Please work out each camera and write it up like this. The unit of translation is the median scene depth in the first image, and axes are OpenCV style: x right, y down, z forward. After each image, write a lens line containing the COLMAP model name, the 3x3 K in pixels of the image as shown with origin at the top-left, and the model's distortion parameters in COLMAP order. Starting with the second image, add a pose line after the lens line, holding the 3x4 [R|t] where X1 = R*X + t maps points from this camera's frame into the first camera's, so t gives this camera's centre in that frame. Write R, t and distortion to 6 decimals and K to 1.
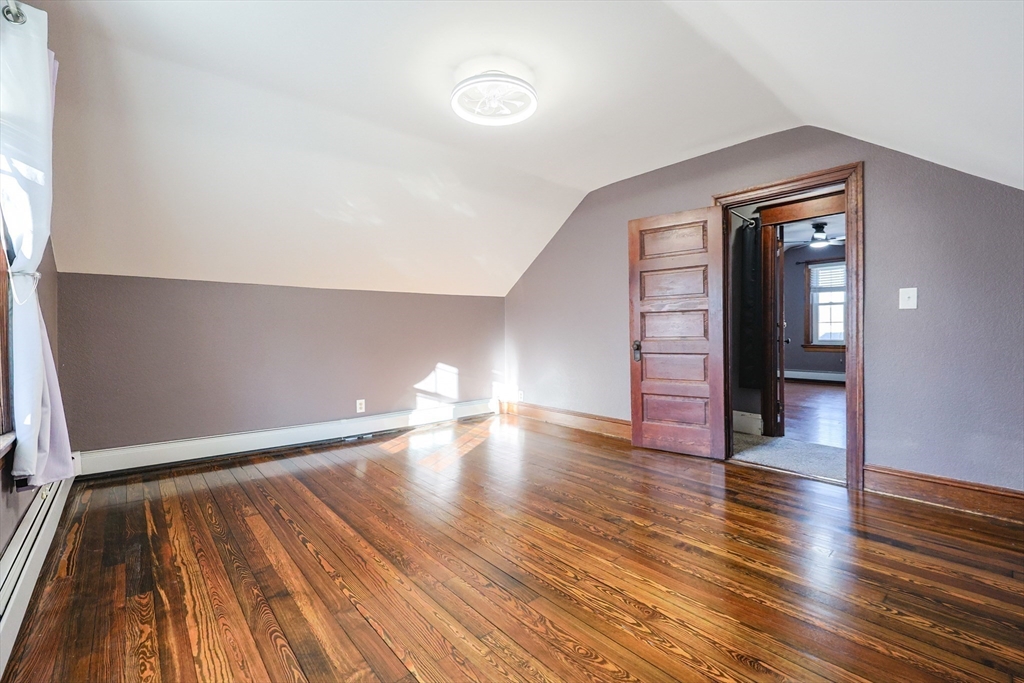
lens RADIAL K [[436.7, 0, 522.4], [0, 436.7, 335.5], [0, 0, 1]] dist [0.001654, 0.000266]
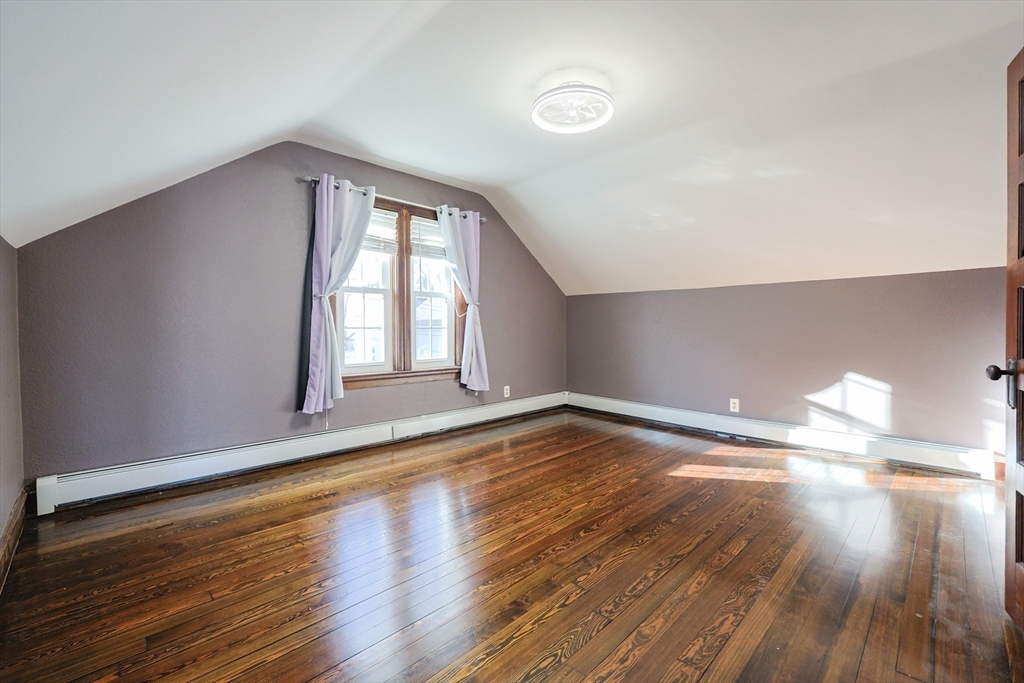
lens RADIAL K [[436.7, 0, 522.4], [0, 436.7, 335.5], [0, 0, 1]] dist [0.001654, 0.000266]
pose [[0.061768, 0.020347, -0.997883, 0.789068], [-0.015006, 0.999698, 0.019455, -0.007564], [0.997978, 0.013772, 0.062055, 0.650825]]
